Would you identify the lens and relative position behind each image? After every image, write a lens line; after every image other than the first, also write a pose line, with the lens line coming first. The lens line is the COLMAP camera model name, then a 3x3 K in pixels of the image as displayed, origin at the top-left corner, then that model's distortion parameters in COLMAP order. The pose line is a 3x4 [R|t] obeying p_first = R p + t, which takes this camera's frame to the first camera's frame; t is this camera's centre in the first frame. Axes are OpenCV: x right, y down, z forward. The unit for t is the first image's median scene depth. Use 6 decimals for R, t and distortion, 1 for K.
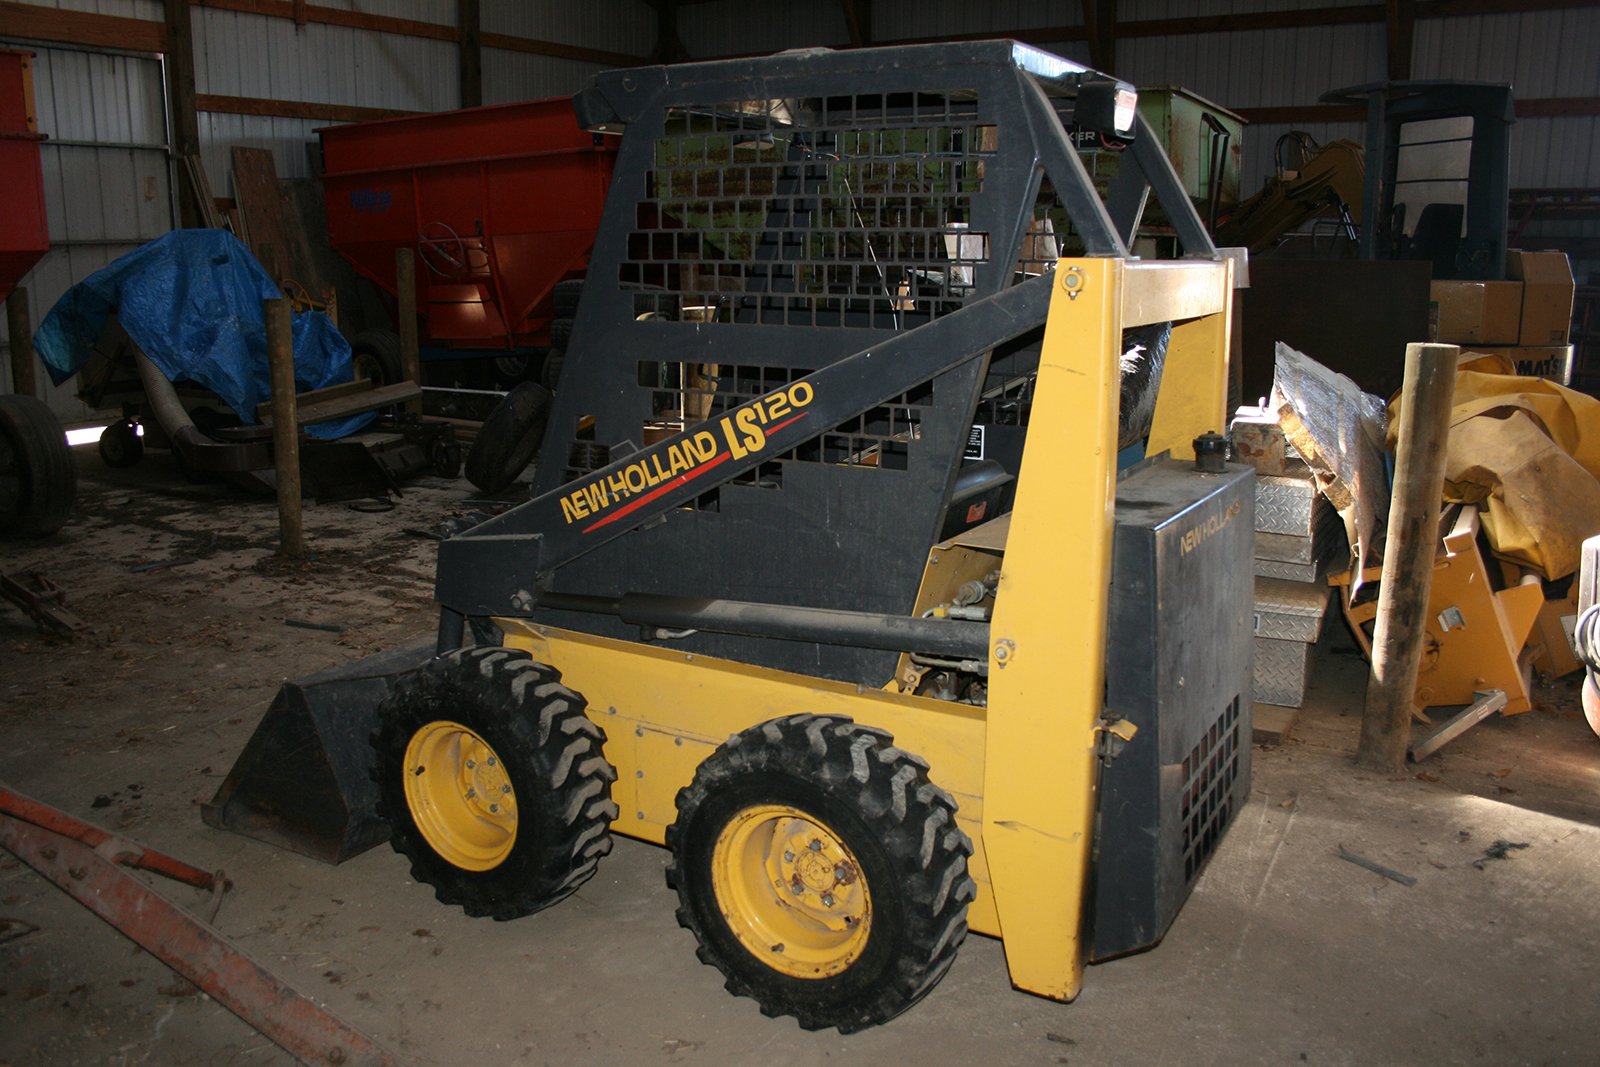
lens RADIAL K [[1424.5, 0, 800.0], [0, 1424.5, 533.5], [0, 0, 1]] dist [-0.161095, 0.136381]
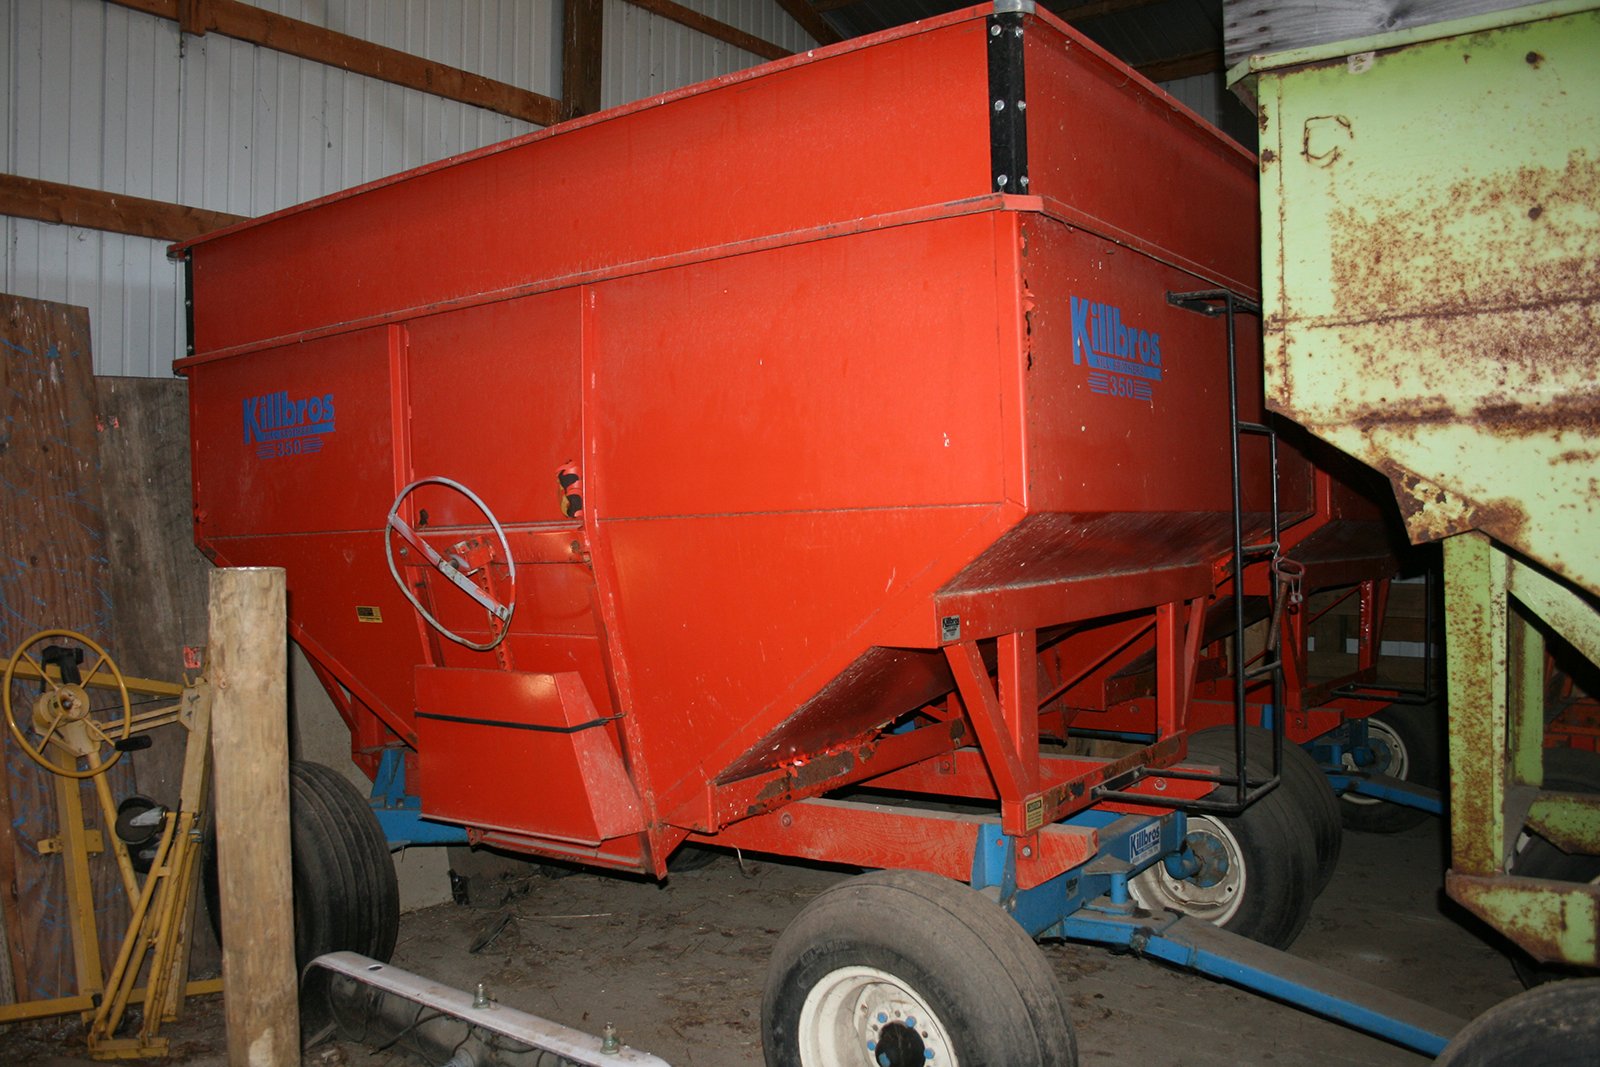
lens RADIAL K [[1424.5, 0, 800.0], [0, 1424.5, 533.5], [0, 0, 1]] dist [-0.161095, 0.136381]
pose [[0.996404, -0.002851, -0.084681, -0.135737], [-0.014000, 0.980156, -0.197733, -0.132909], [0.083565, 0.198207, 0.976591, 0.629909]]
